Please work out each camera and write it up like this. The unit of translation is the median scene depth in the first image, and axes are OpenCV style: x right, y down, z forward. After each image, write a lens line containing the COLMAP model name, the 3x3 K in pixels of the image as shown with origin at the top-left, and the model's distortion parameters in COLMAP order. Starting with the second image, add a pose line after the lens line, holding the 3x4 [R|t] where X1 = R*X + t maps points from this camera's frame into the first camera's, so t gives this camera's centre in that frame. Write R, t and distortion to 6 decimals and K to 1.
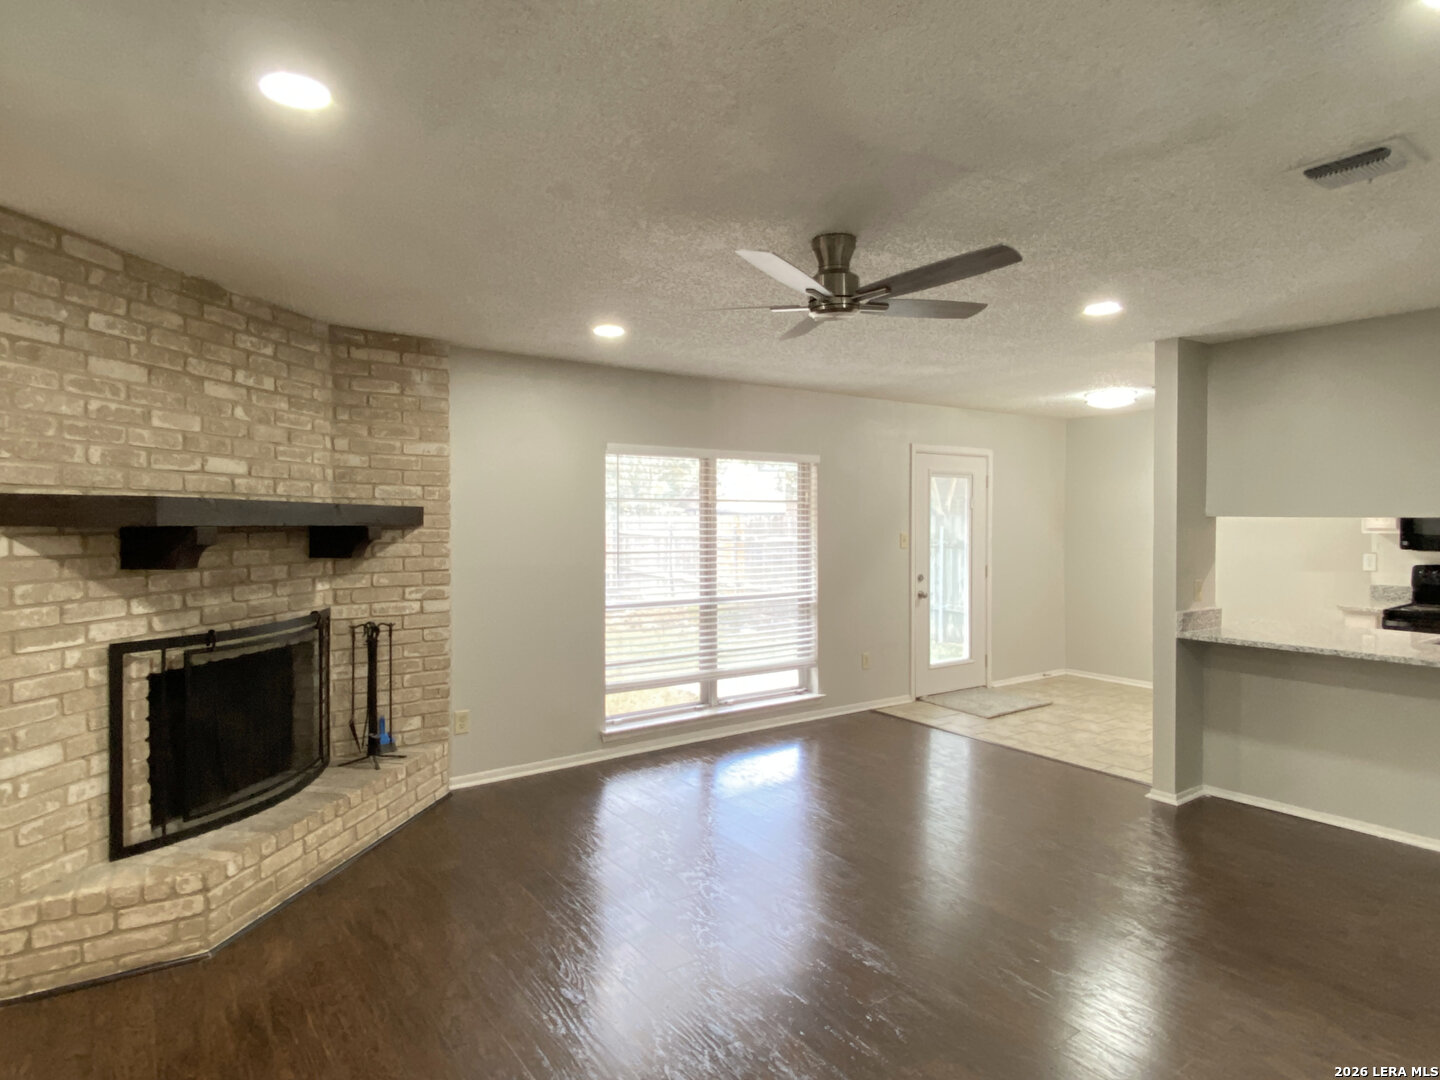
lens RADIAL K [[818.8, 0, 731.1], [0, 818.8, 535.0], [0, 0, 1]] dist [0.065547, -0.057862]
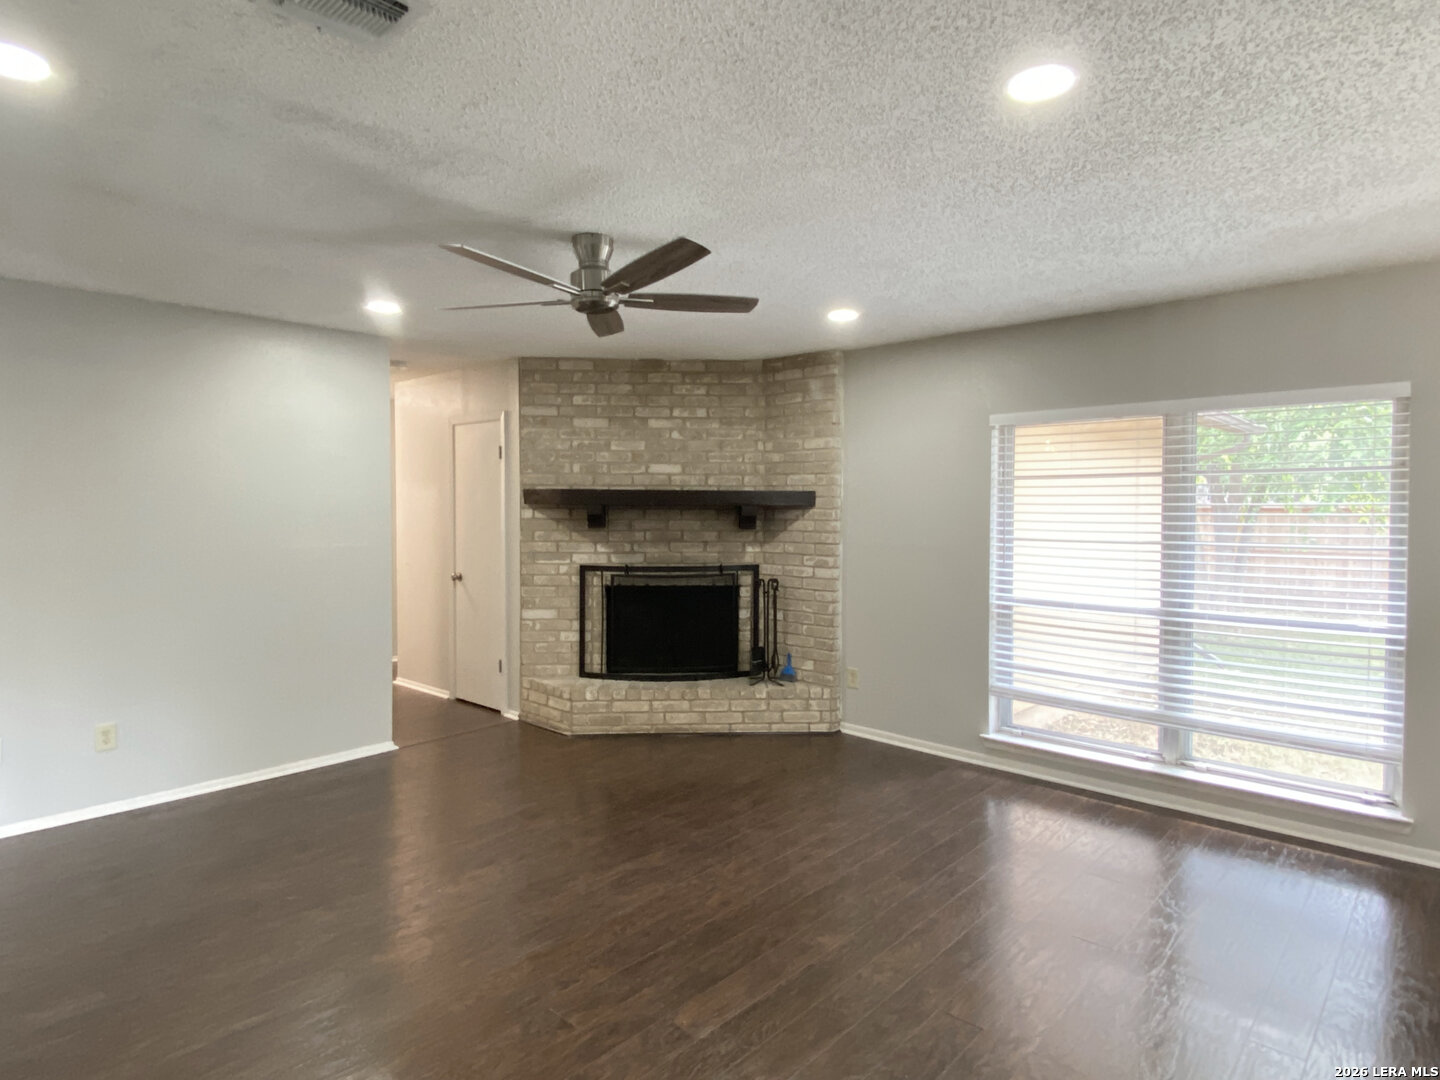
lens RADIAL K [[818.8, 0, 731.1], [0, 818.8, 535.0], [0, 0, 1]] dist [0.065547, -0.057862]
pose [[0.203008, 0.034515, -0.978569, 0.984142], [-0.021116, 0.999300, 0.030866, -0.004813], [0.978949, 0.014398, 0.203595, 0.782338]]
